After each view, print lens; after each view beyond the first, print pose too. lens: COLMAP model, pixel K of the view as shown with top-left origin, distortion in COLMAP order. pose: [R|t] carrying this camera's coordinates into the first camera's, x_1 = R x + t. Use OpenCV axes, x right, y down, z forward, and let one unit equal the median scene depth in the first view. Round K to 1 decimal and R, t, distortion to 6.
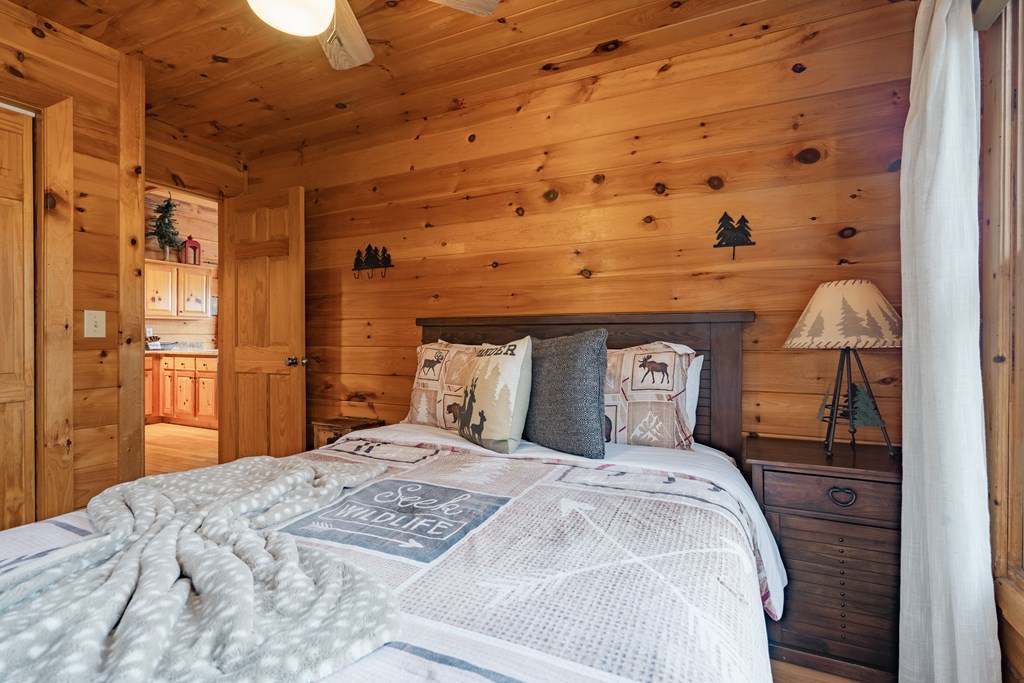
lens RADIAL K [[468.6, 0, 510.5], [0, 468.6, 339.3], [0, 0, 1]] dist [0.000219, -0.000485]
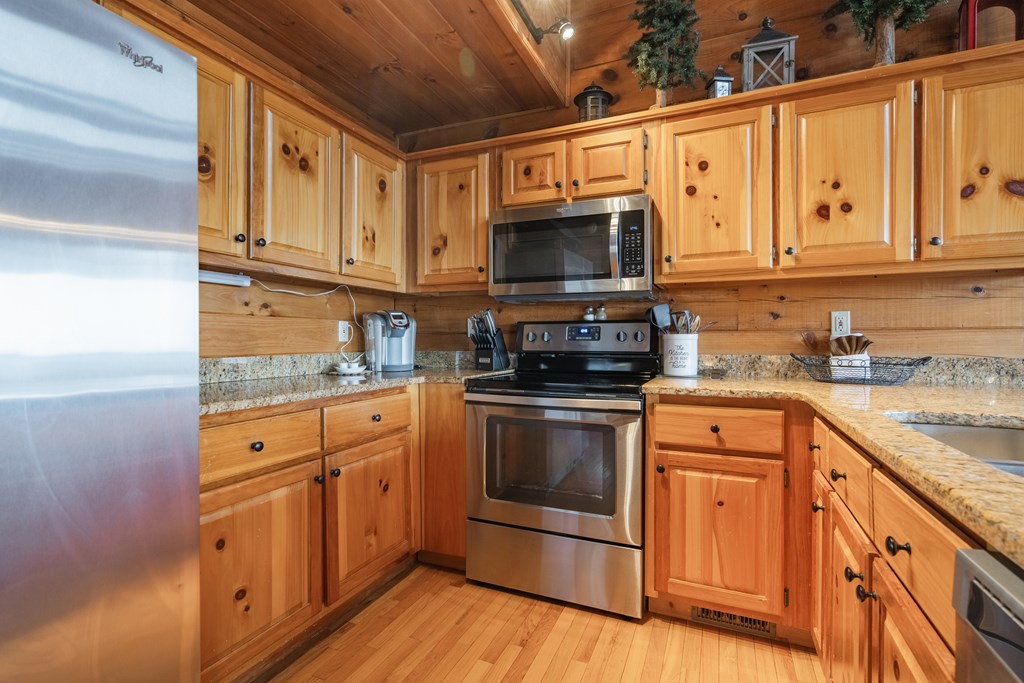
lens RADIAL K [[468.6, 0, 514.3], [0, 468.6, 340.8], [0, 0, 1]] dist [0.000219, -0.000485]
pose [[0.027007, 0.002066, -0.999633, -0.455998], [-0.003891, 0.999991, 0.001961, -0.003513], [0.999628, 0.003836, 0.027015, 0.770570]]
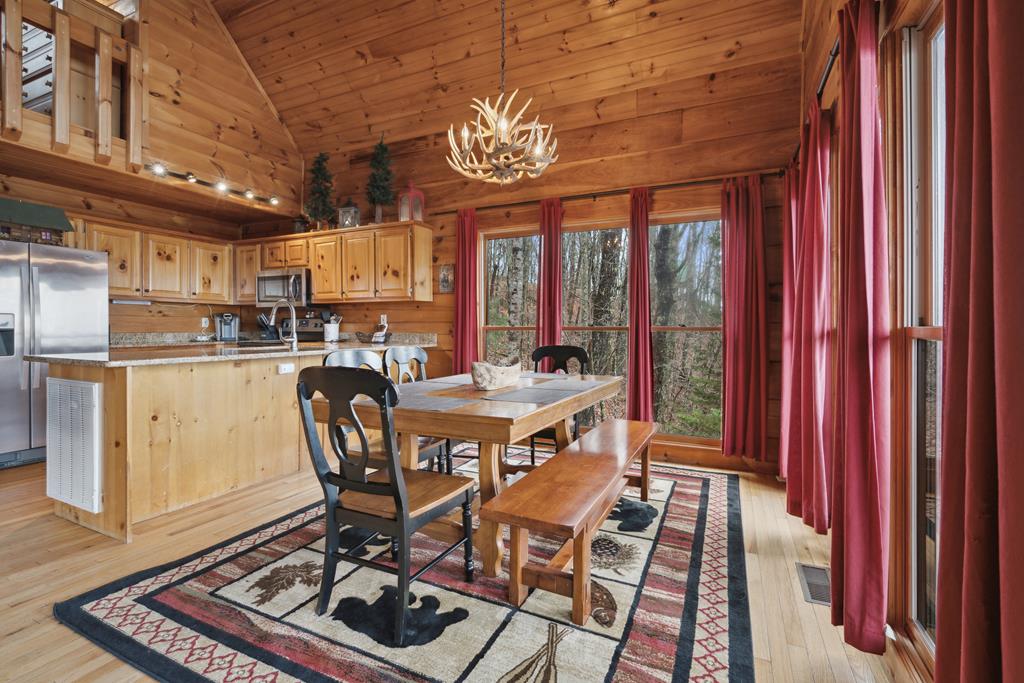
lens RADIAL K [[468.6, 0, 512.0], [0, 468.6, 329.4], [0, 0, 1]] dist [0.000219, -0.000485]
pose [[-0.012227, 0.002670, -0.999922, 0.020361], [-0.003839, 0.999989, 0.002717, -0.002000], [0.999918, 0.003872, -0.012216, 1.234578]]
